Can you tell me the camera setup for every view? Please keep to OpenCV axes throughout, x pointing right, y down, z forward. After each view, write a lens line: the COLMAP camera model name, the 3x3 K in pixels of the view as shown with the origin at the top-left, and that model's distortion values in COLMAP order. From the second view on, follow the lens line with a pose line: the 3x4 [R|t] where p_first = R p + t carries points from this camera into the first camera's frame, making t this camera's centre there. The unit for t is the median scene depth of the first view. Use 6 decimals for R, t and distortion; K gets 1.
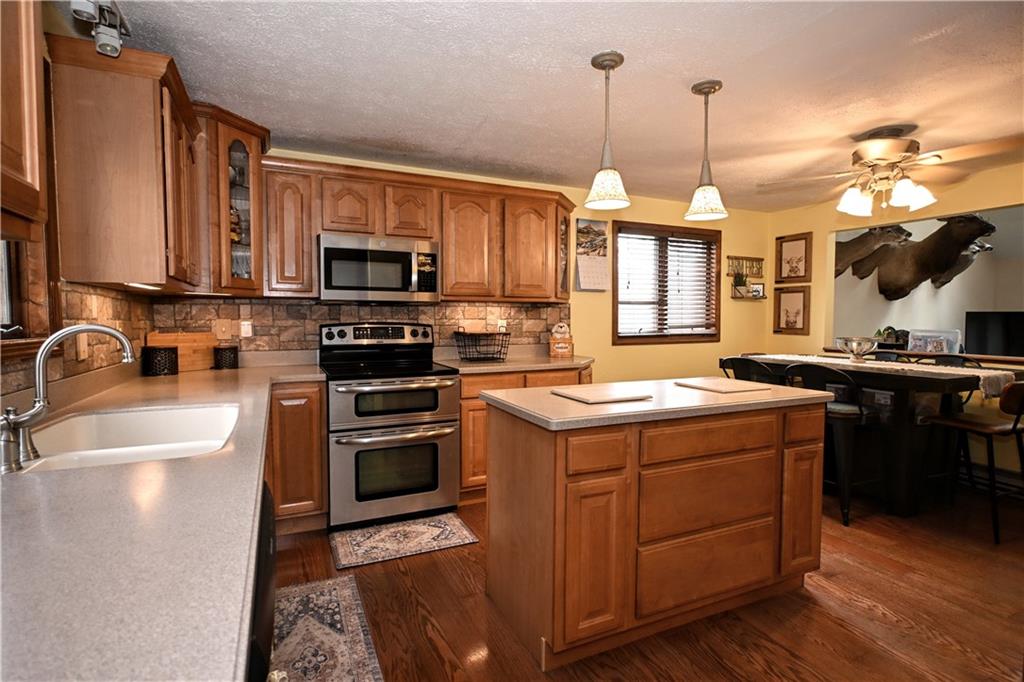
lens RADIAL K [[498.4, 0, 512.0], [0, 498.4, 341.0], [0, 0, 1]] dist [-0.005095, 0.001074]
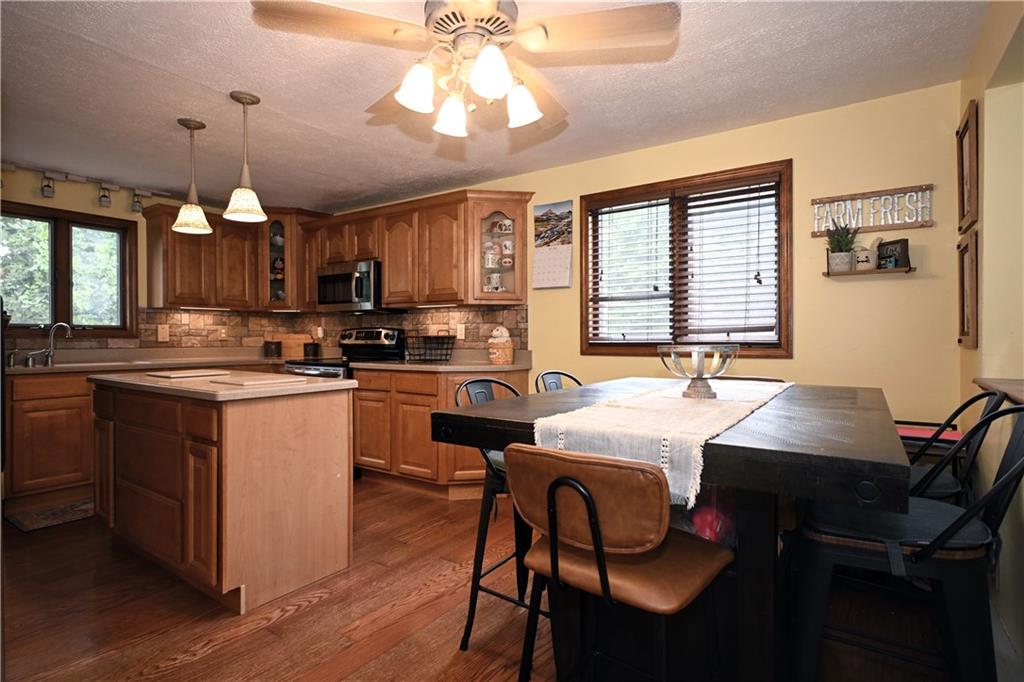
lens RADIAL K [[521.7, 0, 512.0], [0, 521.7, 341.0], [0, 0, 1]] dist [-0.000415, -0.000603]
pose [[0.509251, 0.004814, -0.860605, 0.965874], [-0.037934, 0.999138, -0.016858, 0.006141], [0.859782, 0.041231, 0.508994, 0.552424]]
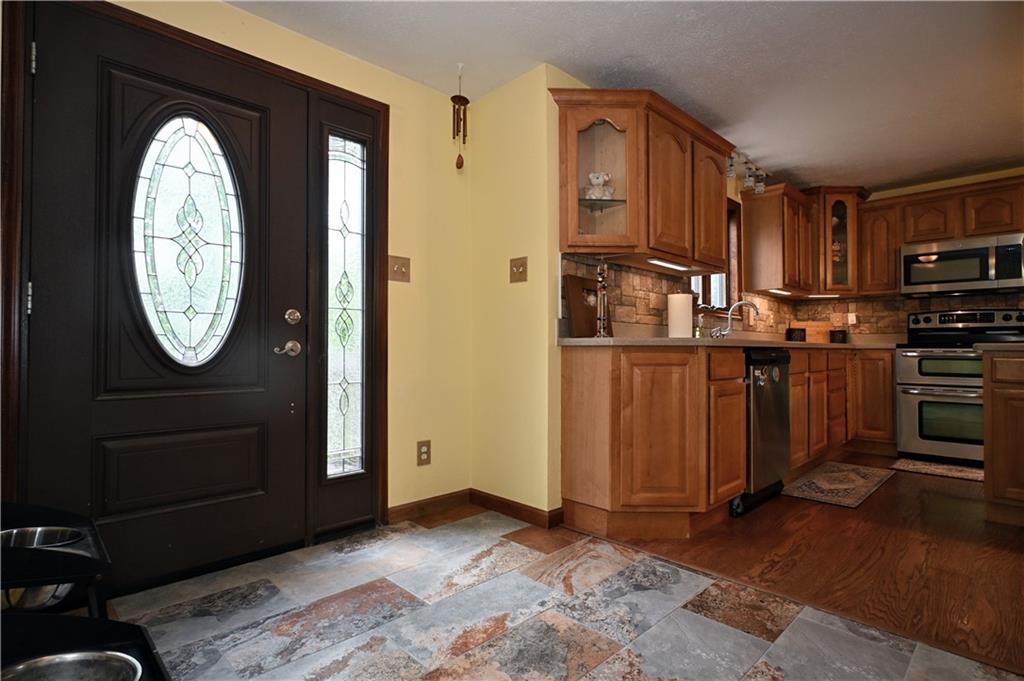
lens RADIAL K [[498.4, 0, 512.0], [0, 498.4, 340.5], [0, 0, 1]] dist [-0.005095, 0.001074]
pose [[0.326554, -0.010721, -0.945118, 0.443506], [-0.045374, 0.998605, -0.027005, 0.104396], [0.944089, 0.051702, 0.325612, -0.366563]]
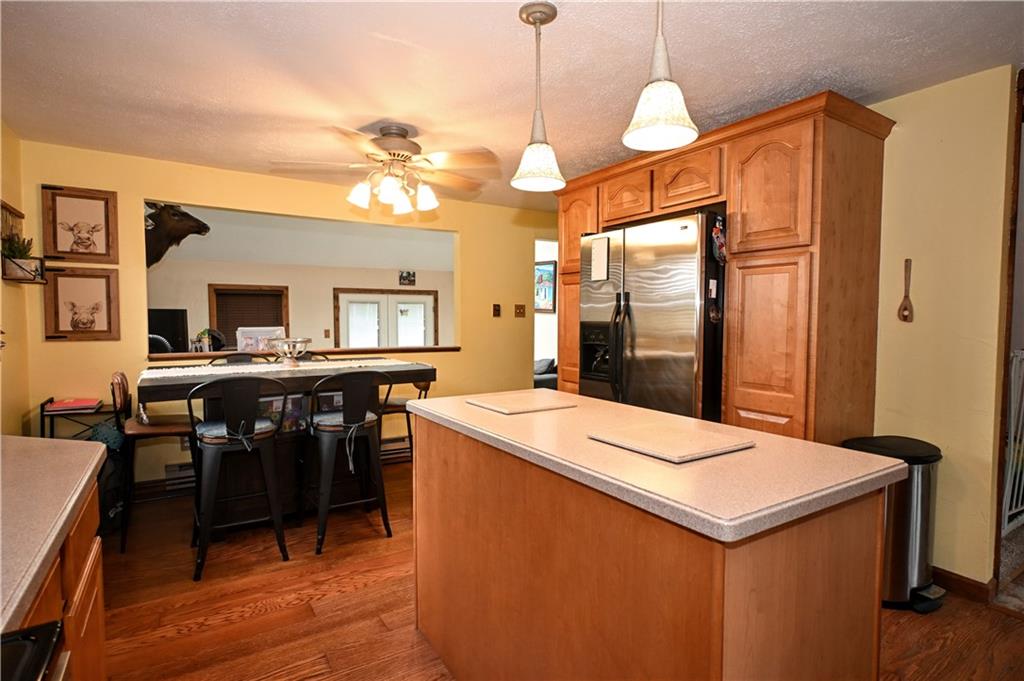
lens RADIAL K [[517.2, 0, 508.3], [0, 517.2, 317.9], [0, 0, 1]] dist [-0.003167, -0.000083]
pose [[-0.125935, -0.004305, 0.992029, -0.228841], [0.046822, 0.998850, 0.010279, -0.030803], [-0.990933, 0.047743, -0.125588, 0.680781]]
